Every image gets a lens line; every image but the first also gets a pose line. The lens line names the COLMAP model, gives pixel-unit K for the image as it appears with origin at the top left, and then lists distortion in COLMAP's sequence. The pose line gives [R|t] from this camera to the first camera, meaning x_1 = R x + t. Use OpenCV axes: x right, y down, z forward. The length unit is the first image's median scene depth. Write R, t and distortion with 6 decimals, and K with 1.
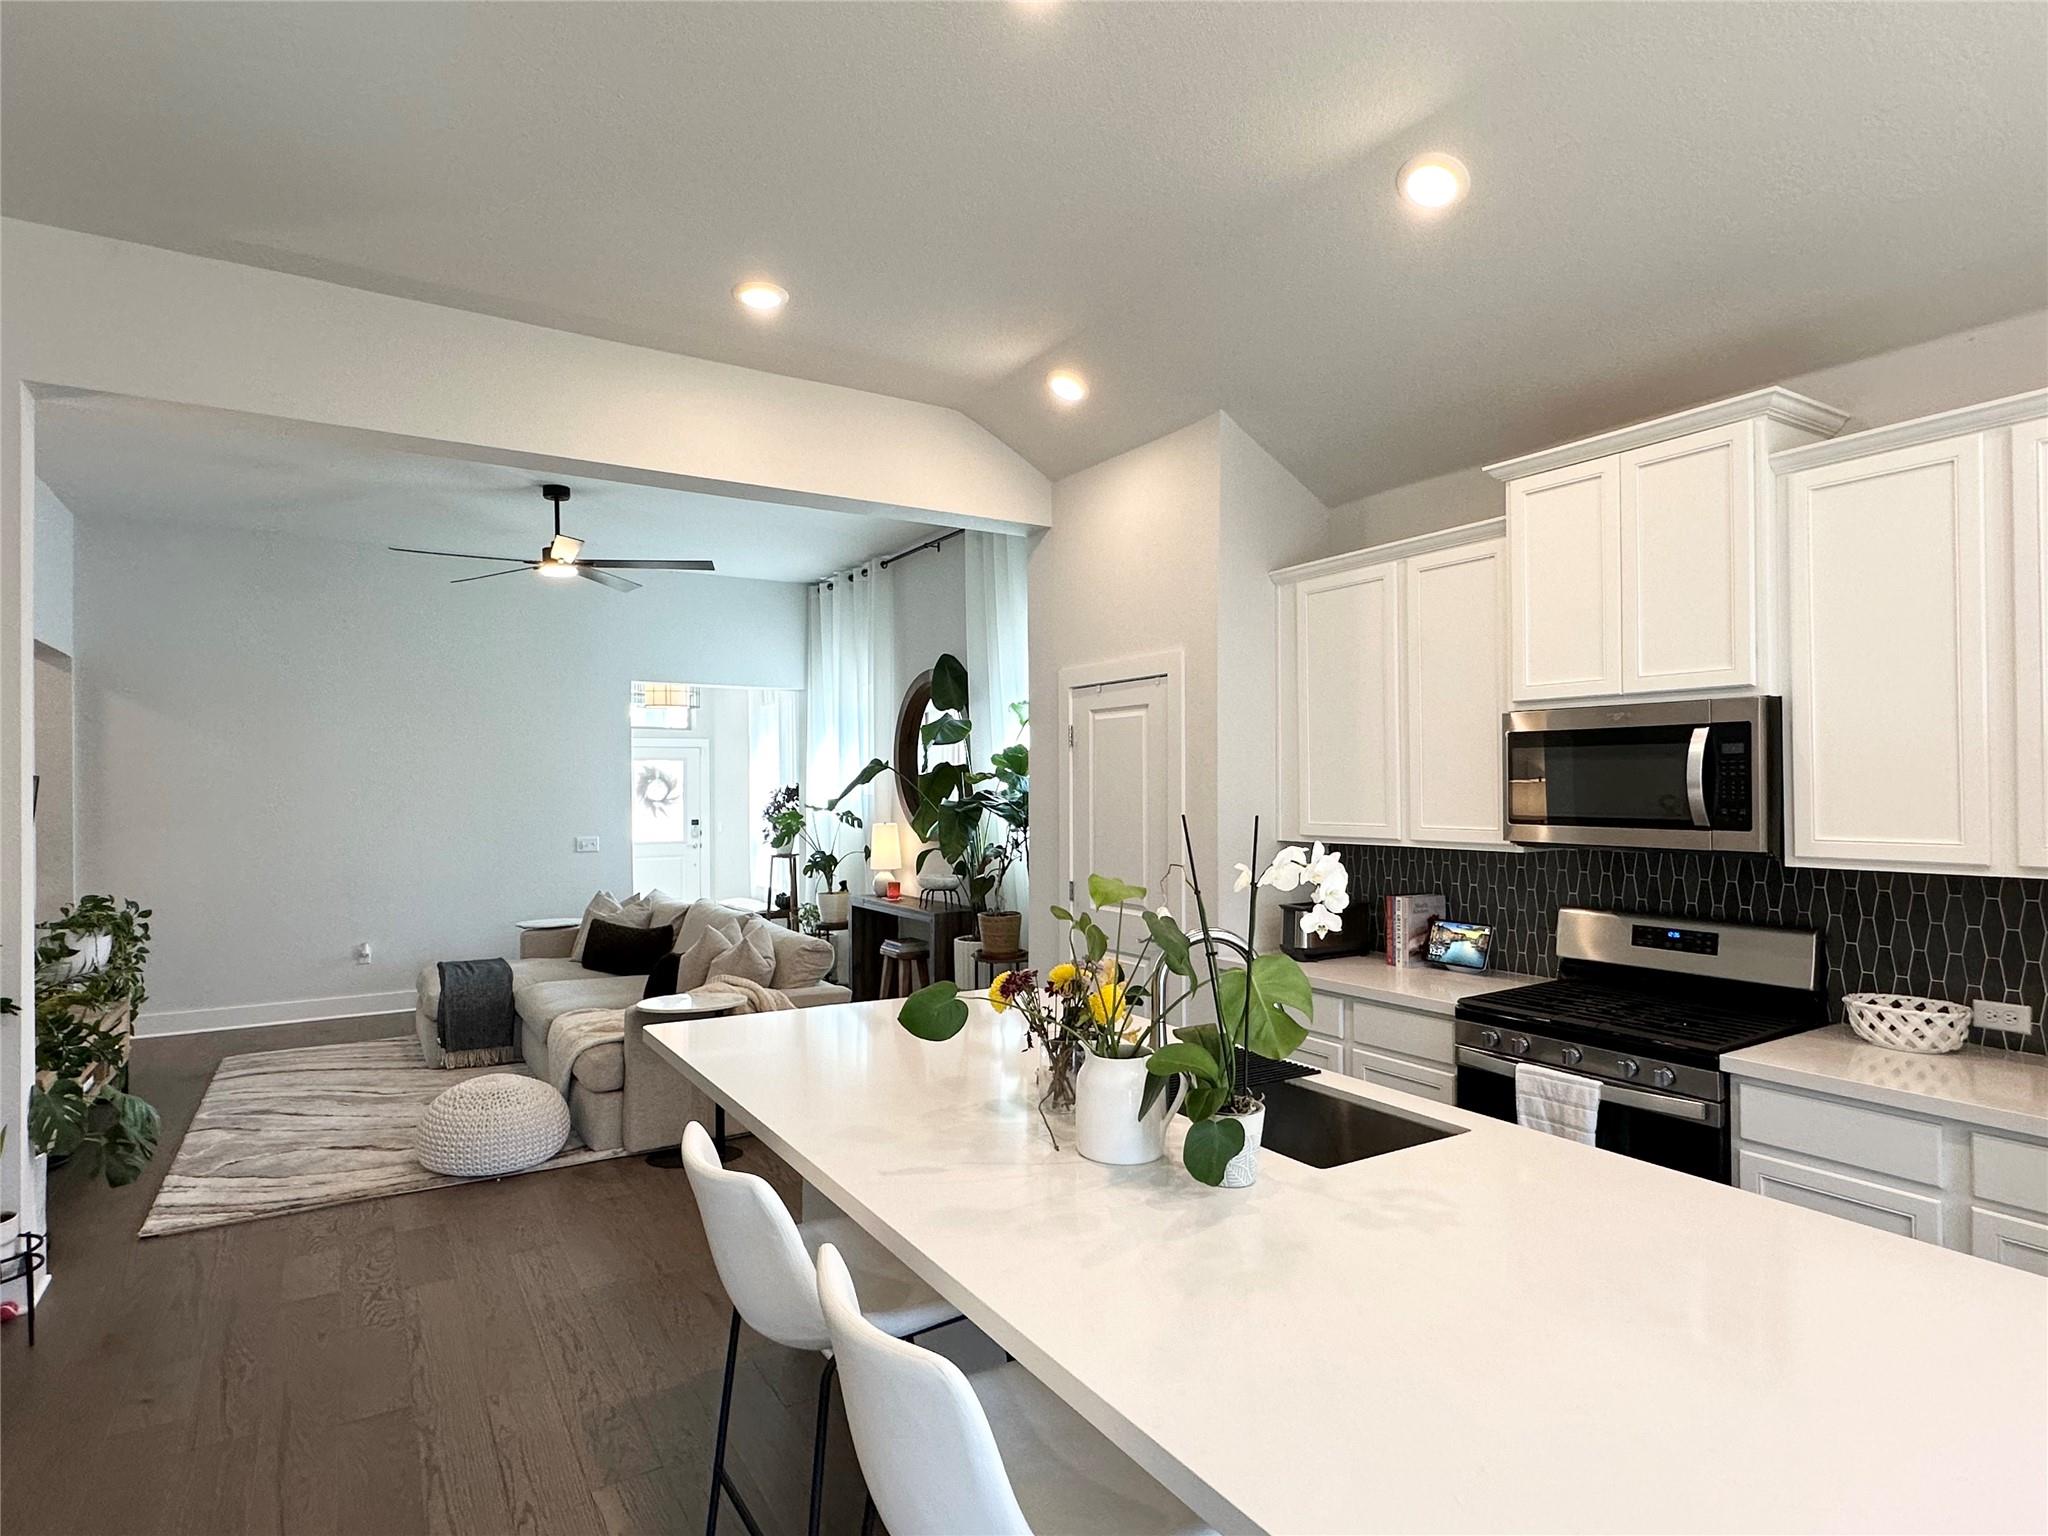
lens RADIAL K [[1086.6, 0, 1024.1], [0, 1086.6, 773.0], [0, 0, 1]] dist [-0.005883, -0.000132]
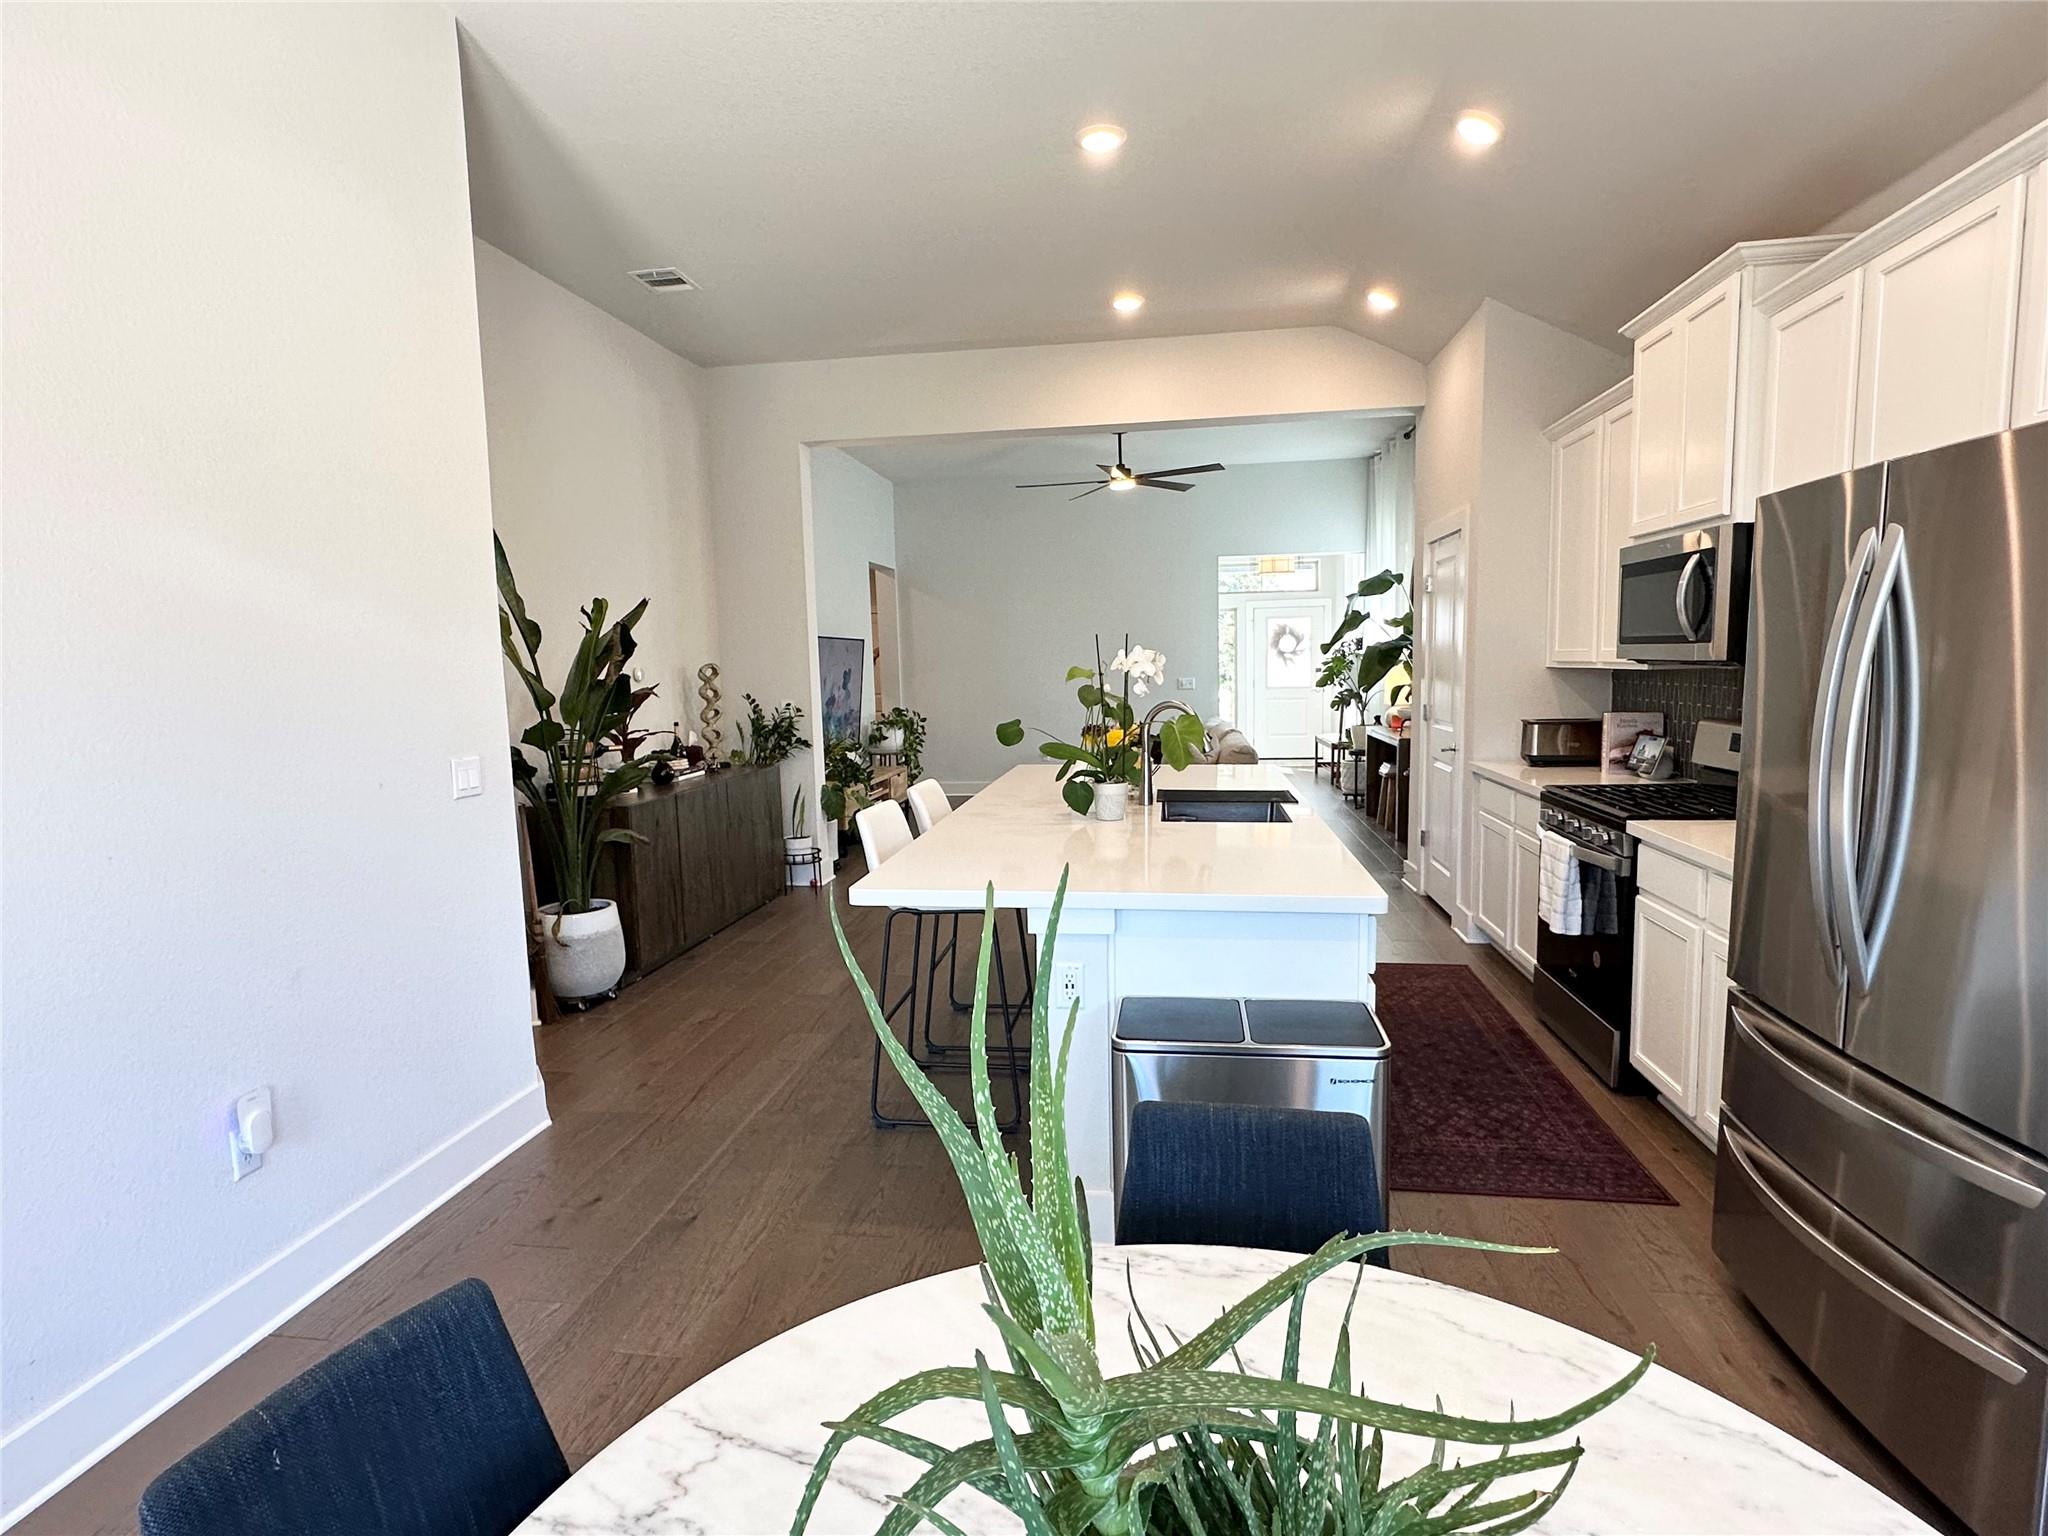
lens RADIAL K [[1086.6, 0, 1024.5], [0, 1086.6, 774.1], [0, 0, 1]] dist [-0.005883, -0.000132]
pose [[0.755546, 0.056579, -0.652648, 0.684552], [0.027739, 0.992607, 0.118163, 0.027599], [0.654508, -0.107381, 0.748391, -0.293535]]
